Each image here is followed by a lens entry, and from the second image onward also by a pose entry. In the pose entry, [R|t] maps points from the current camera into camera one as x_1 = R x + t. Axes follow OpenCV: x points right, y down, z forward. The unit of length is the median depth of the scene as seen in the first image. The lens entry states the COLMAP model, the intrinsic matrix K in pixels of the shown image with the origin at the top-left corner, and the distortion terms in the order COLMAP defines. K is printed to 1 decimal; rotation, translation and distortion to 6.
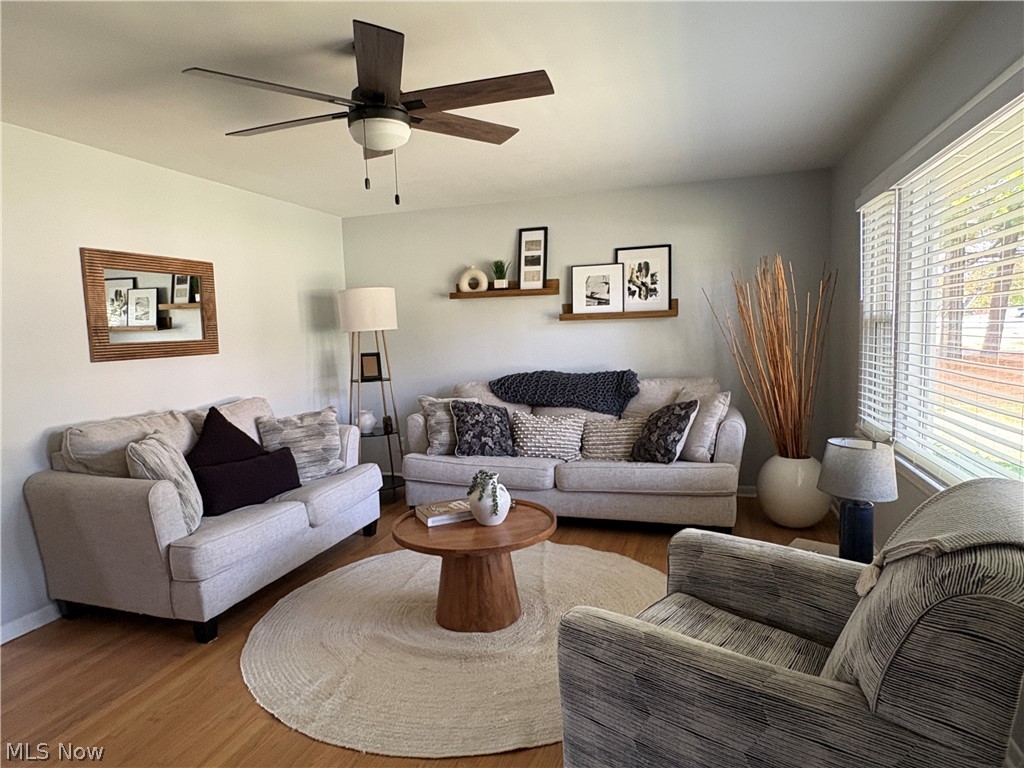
lens RADIAL K [[616.2, 0, 511.9], [0, 616.2, 388.5], [0, 0, 1]] dist [-0.002746, -0.000252]
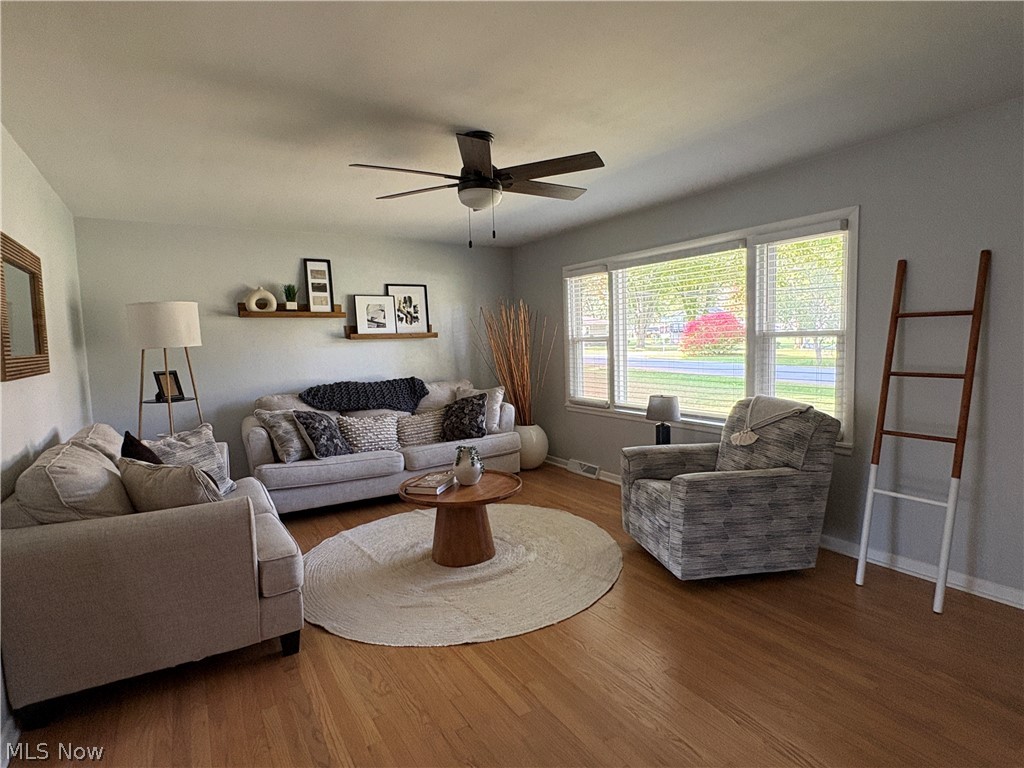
lens RADIAL K [[540.1, 0, 512.4], [0, 540.1, 381.1], [0, 0, 1]] dist [0.004242, 0.000203]
pose [[0.656659, -0.043316, 0.752943, -0.518520], [0.080697, 0.996653, -0.013041, 0.009992], [-0.749858, 0.069324, 0.657957, 0.078011]]
